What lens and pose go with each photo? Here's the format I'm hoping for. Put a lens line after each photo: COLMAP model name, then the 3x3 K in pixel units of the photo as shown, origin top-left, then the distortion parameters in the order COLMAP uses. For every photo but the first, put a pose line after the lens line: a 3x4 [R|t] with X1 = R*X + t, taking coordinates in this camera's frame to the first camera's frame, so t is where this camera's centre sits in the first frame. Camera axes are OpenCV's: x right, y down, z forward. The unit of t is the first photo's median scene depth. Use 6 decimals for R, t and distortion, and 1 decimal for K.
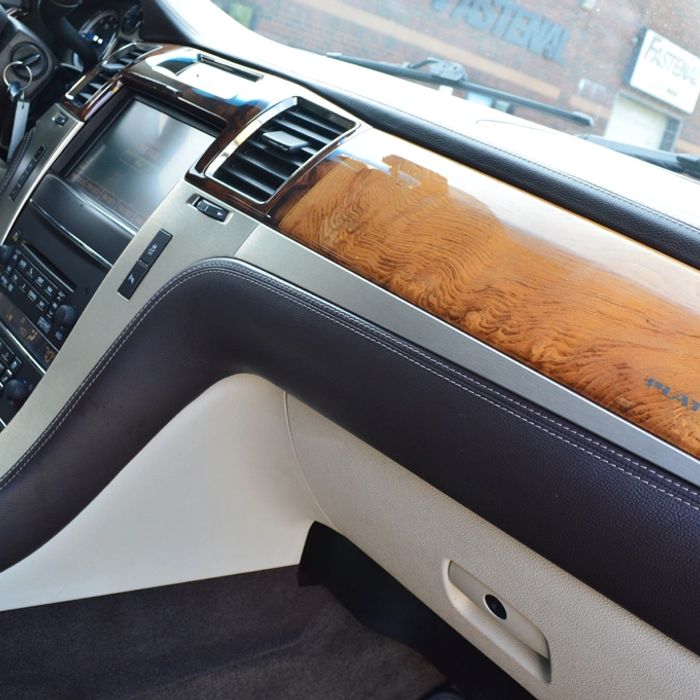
lens RADIAL K [[821.8, 0, 352.5], [0, 821.8, 350.3], [0, 0, 1]] dist [-0.072452, 0.000000]
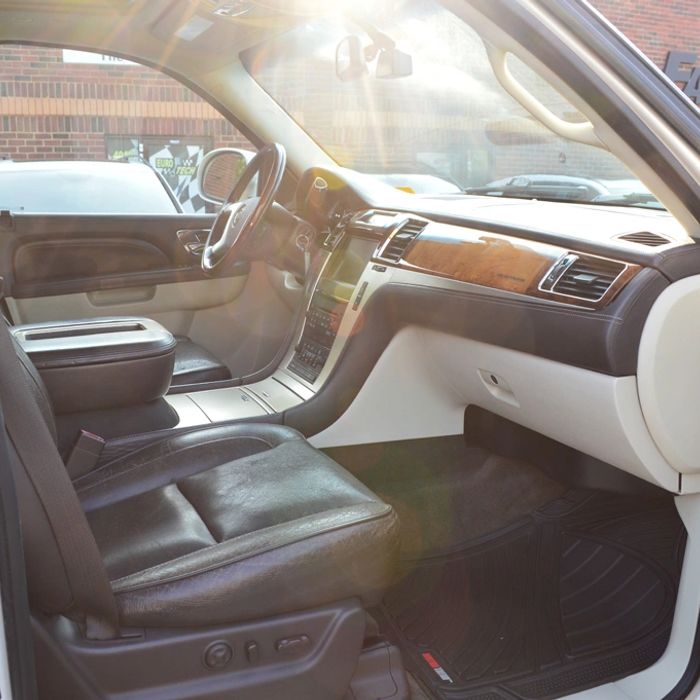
lens RADIAL K [[821.8, 0, 349.3], [0, 821.8, 350.7], [0, 0, 1]] dist [-0.072452, 0.000000]
pose [[0.916747, -0.209971, -0.339833, 0.518280], [0.152691, 0.970302, -0.187613, 0.505043], [0.369134, 0.120104, 0.921583, -1.274746]]
